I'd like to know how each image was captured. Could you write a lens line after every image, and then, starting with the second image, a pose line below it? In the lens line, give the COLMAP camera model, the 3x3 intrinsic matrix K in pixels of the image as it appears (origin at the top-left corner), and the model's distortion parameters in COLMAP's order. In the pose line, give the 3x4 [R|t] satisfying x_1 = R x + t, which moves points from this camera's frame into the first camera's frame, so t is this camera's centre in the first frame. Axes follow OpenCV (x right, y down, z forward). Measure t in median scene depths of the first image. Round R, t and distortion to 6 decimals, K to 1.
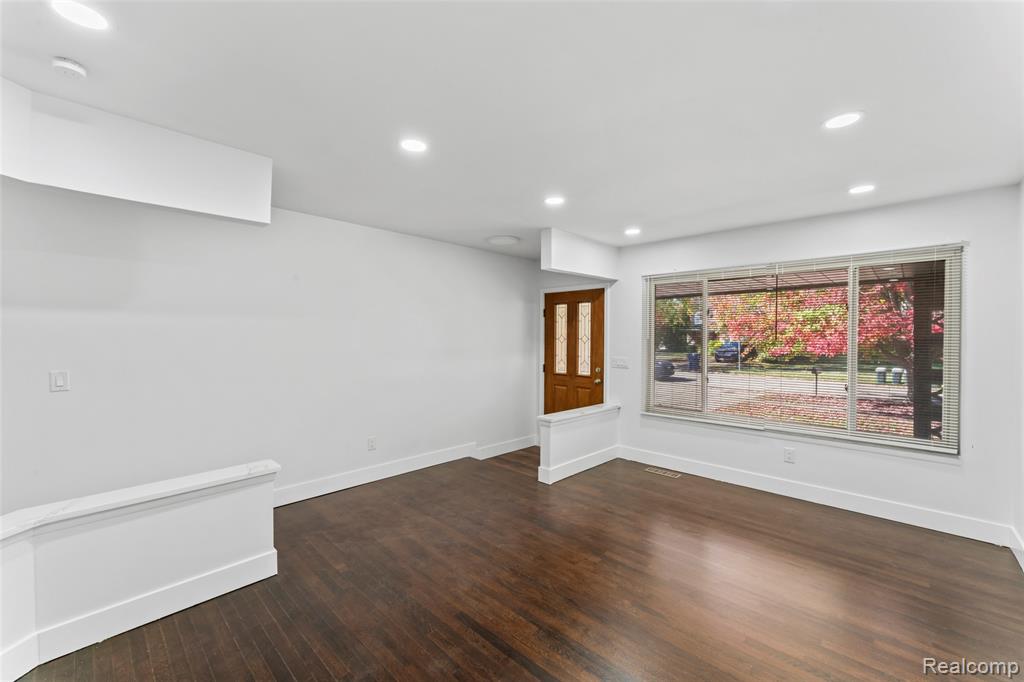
lens RADIAL K [[415.6, 0, 508.9], [0, 415.6, 338.0], [0, 0, 1]] dist [-0.002037, -0.000095]
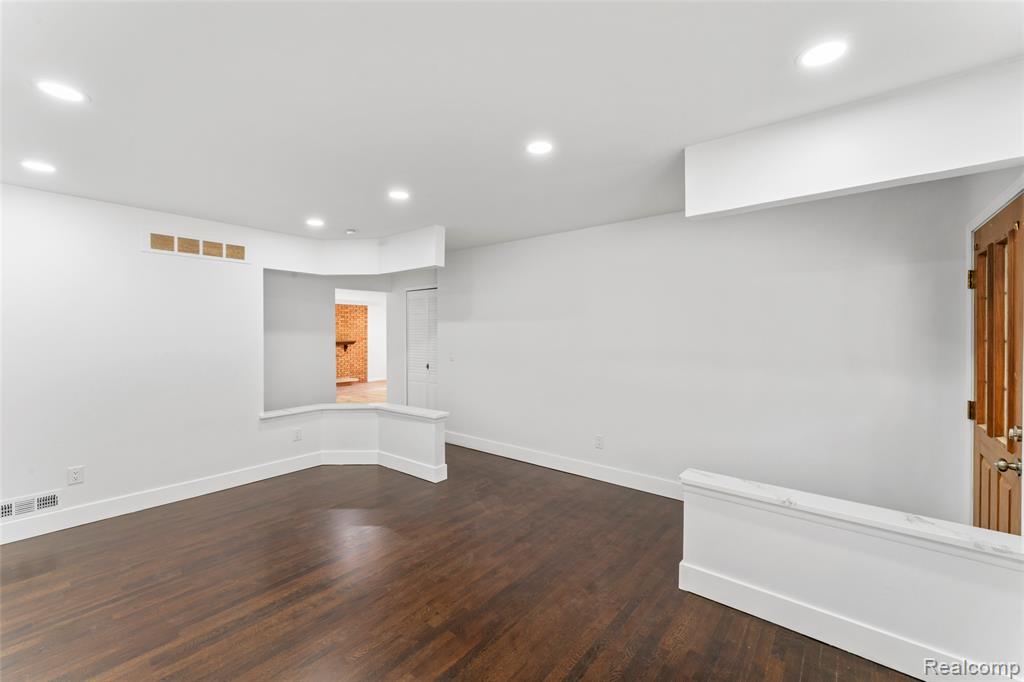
lens RADIAL K [[415.6, 0, 508.9], [0, 415.6, 338.0], [0, 0, 1]] dist [-0.002037, -0.000095]
pose [[0.082035, 0.006351, -0.996609, 0.830699], [-0.004774, 0.999971, 0.005979, -0.001740], [0.996618, 0.004267, 0.082063, 0.900339]]
